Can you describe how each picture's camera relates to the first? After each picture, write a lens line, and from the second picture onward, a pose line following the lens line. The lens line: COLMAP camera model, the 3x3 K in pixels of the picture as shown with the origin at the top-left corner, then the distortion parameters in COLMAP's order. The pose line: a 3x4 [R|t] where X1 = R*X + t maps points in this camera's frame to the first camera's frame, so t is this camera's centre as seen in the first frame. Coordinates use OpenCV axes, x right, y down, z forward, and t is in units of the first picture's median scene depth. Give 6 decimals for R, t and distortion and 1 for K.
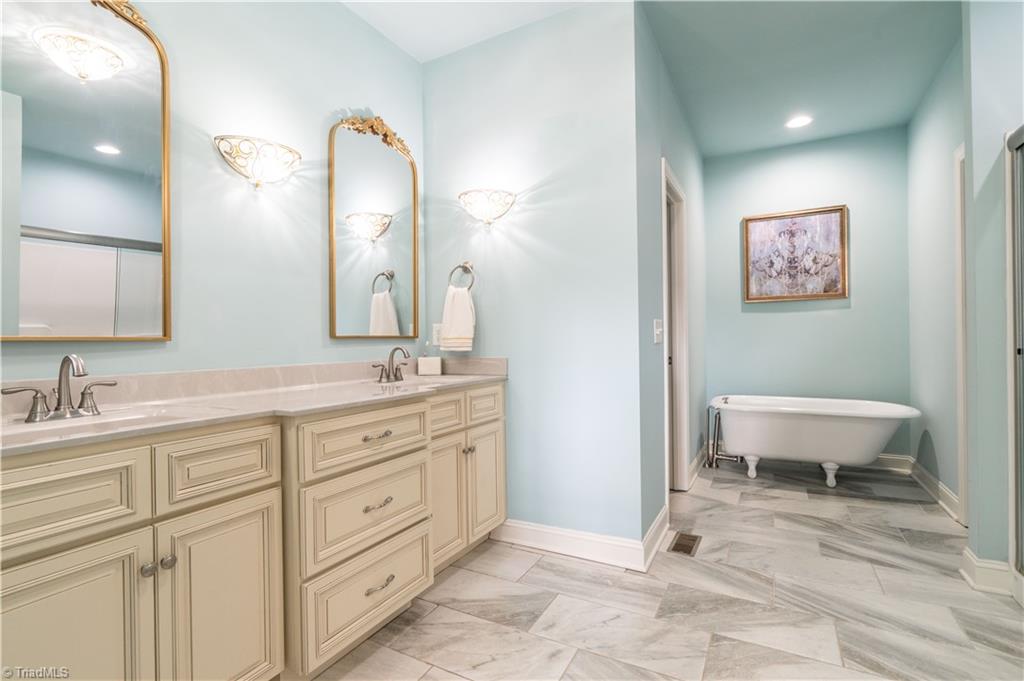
lens RADIAL K [[480.7, 0, 508.0], [0, 480.7, 344.3], [0, 0, 1]] dist [-0.003853, 0.001695]
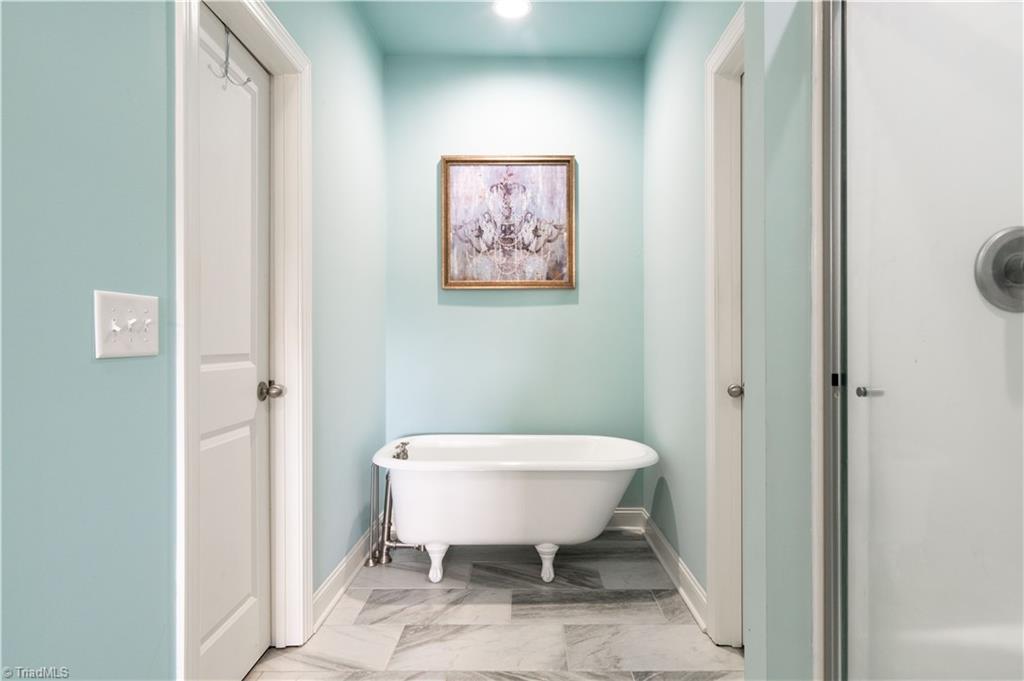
lens RADIAL K [[581.9, 0, 512.3], [0, 581.9, 344.3], [0, 0, 1]] dist [0.017499, -0.003995]
pose [[0.882771, 0.013620, 0.469607, 0.227954], [-0.009695, 0.999895, -0.010776, -0.005937], [-0.469704, 0.004960, 0.882810, 0.291706]]
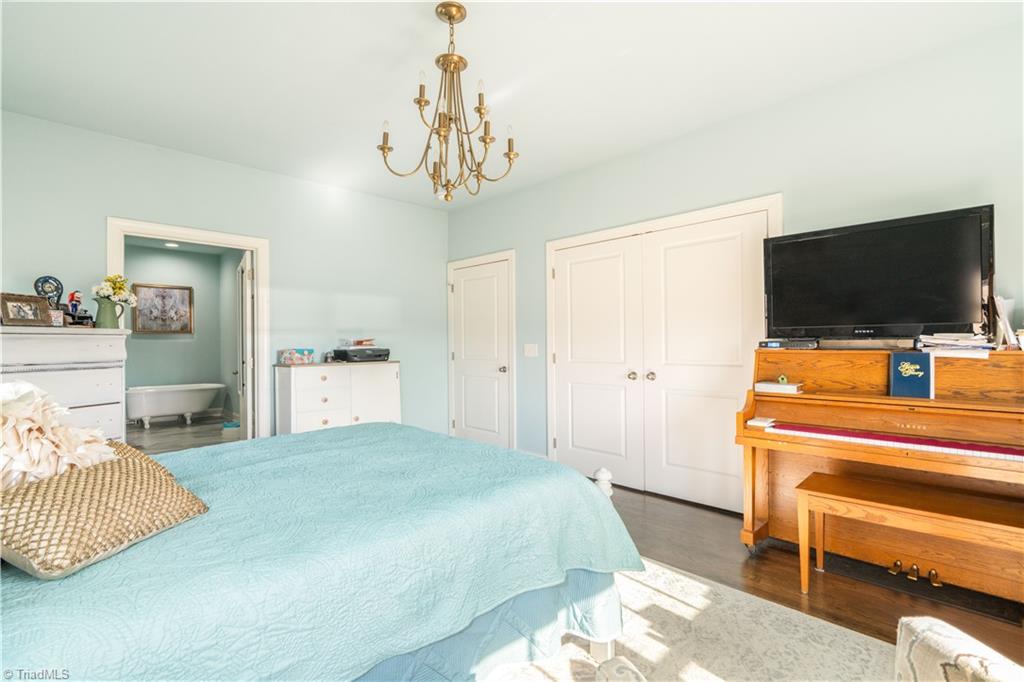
lens RADIAL K [[480.7, 0, 515.5], [0, 480.7, 340.5], [0, 0, 1]] dist [-0.003853, 0.001695]
pose [[0.297326, 0.009212, 0.954732, -0.796908], [0.006810, 0.999908, -0.011769, -0.034127], [-0.954752, 0.010001, 0.297235, -0.872428]]
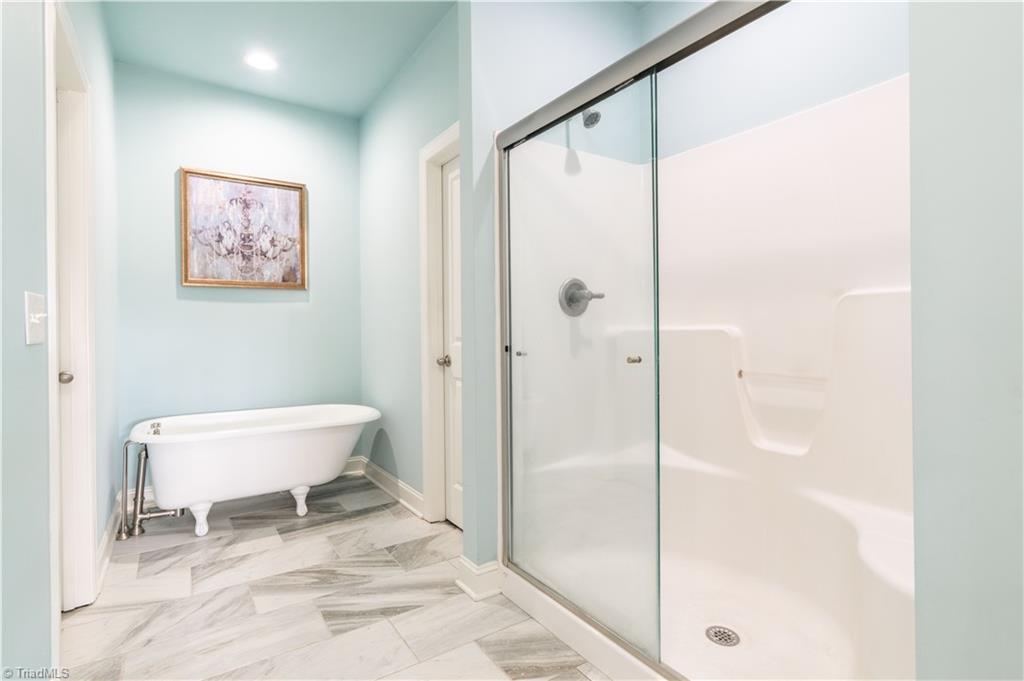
lens RADIAL K [[507.4, 0, 512.1], [0, 507.4, 335.1], [0, 0, 1]] dist [0.000730, 0.002800]
pose [[0.465836, 0.006780, 0.884845, 0.057449], [0.007169, 0.999909, -0.011436, -0.000756], [-0.884842, 0.011670, 0.465745, 0.230906]]
